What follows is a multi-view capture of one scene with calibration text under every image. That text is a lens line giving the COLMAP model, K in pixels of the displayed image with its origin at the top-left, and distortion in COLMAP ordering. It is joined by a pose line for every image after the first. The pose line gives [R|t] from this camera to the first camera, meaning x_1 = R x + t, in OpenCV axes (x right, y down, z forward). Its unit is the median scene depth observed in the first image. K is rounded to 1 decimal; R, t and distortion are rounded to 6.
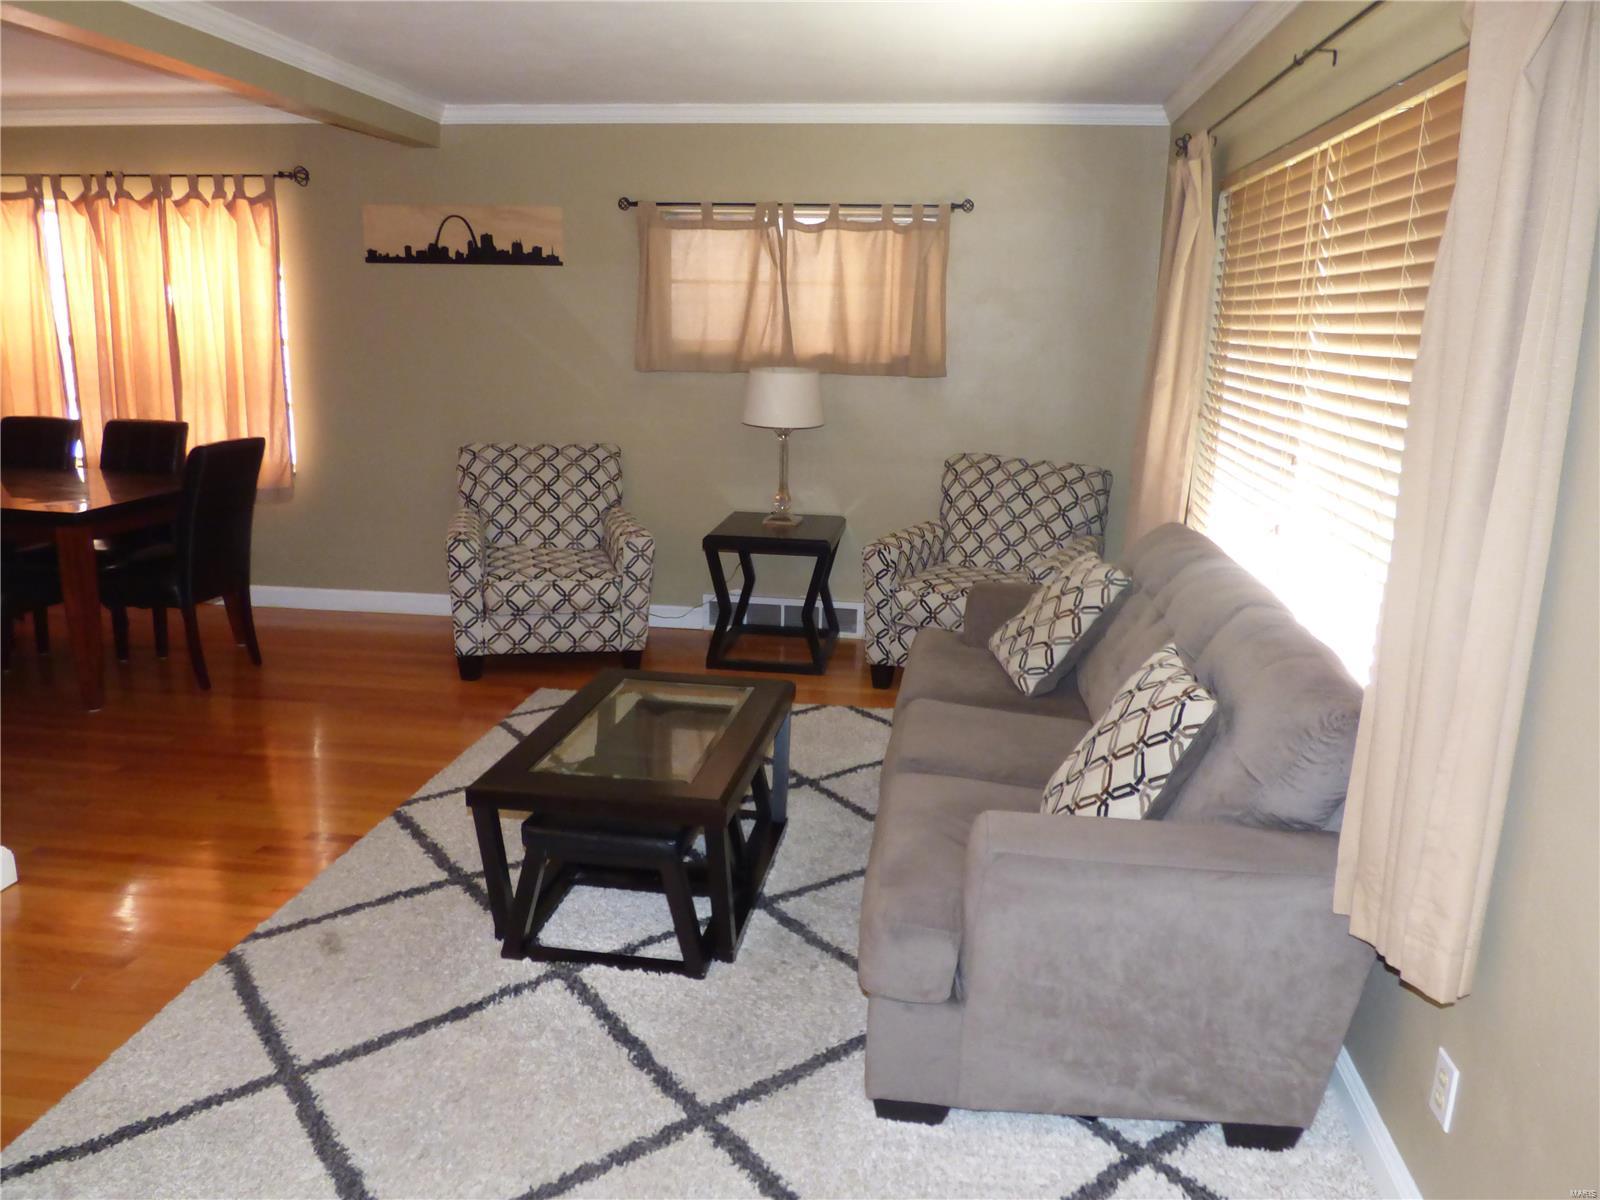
lens RADIAL K [[1232.5, 0, 796.7], [0, 1232.5, 596.6], [0, 0, 1]] dist [-0.002798, -0.008217]
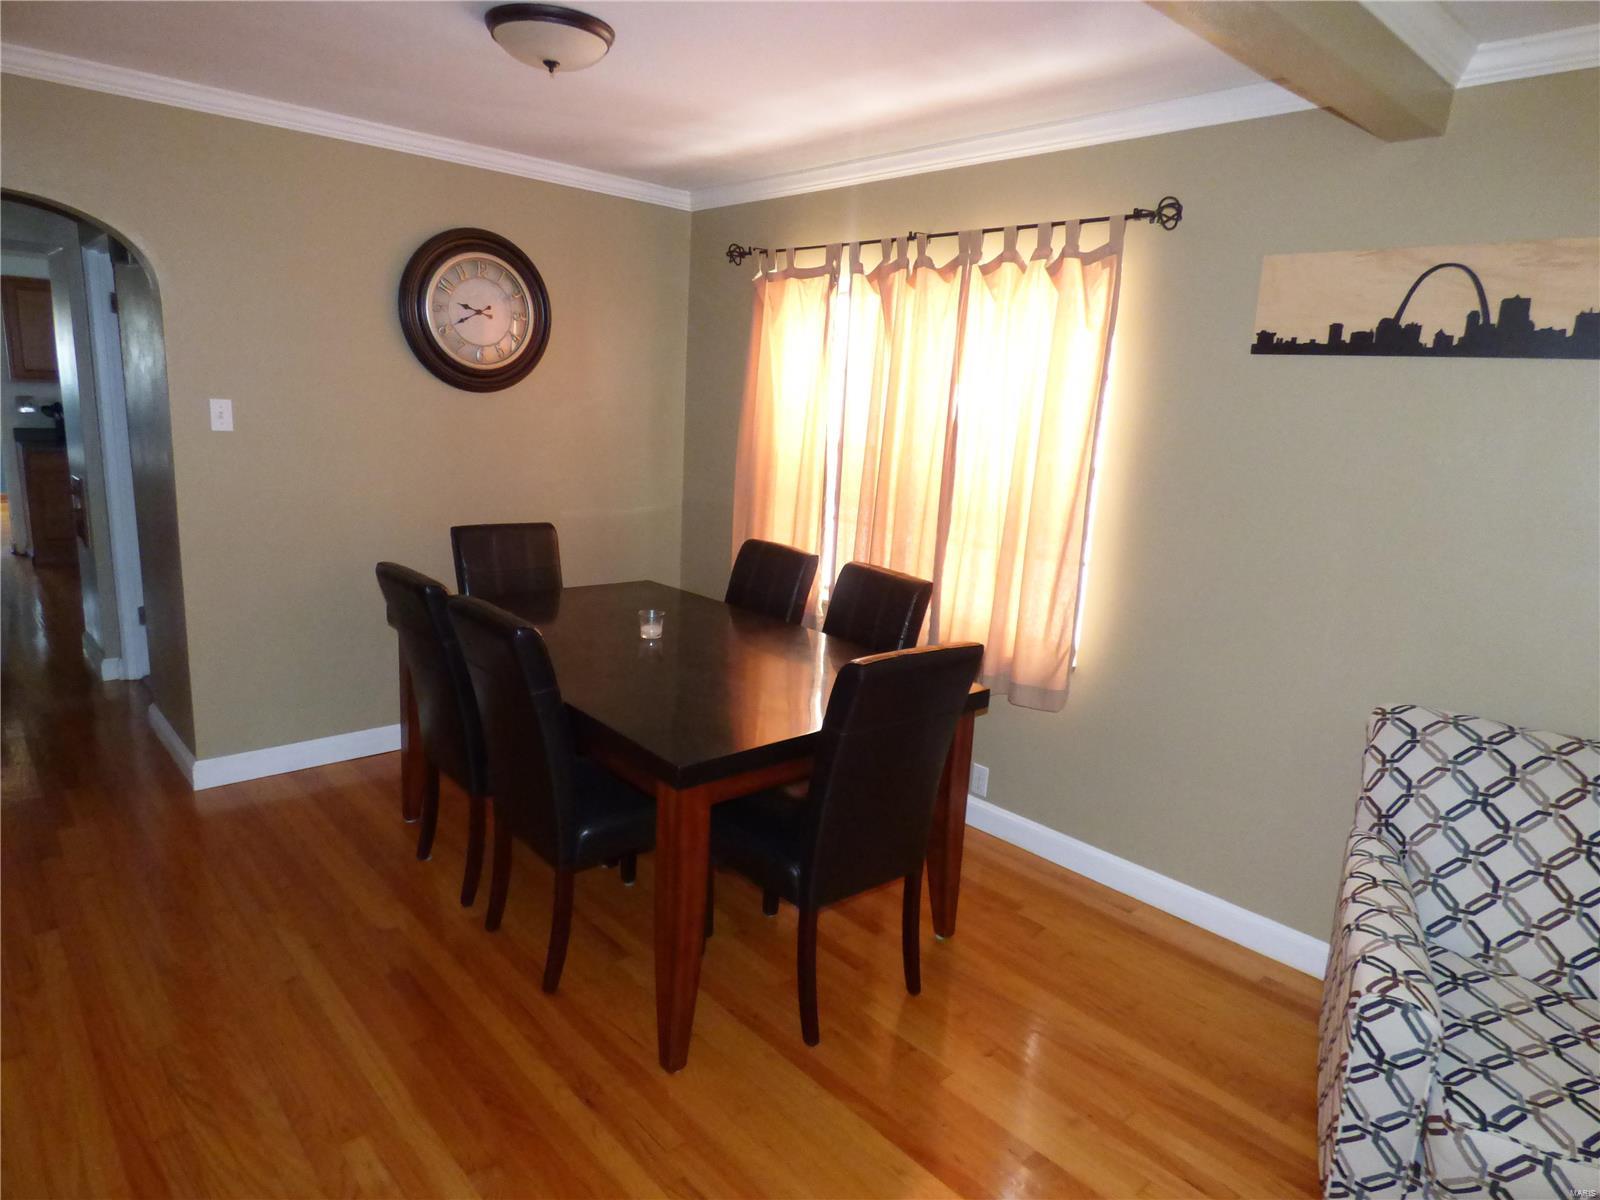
lens RADIAL K [[972.4, 0, 800.4], [0, 972.4, 601.0], [0, 0, 1]] dist [-0.027790, 0.002412]
pose [[0.767121, 0.157325, -0.621912, -0.211081], [-0.181915, 0.983014, 0.024283, -0.127886], [0.615168, 0.094507, 0.782711, 0.520990]]
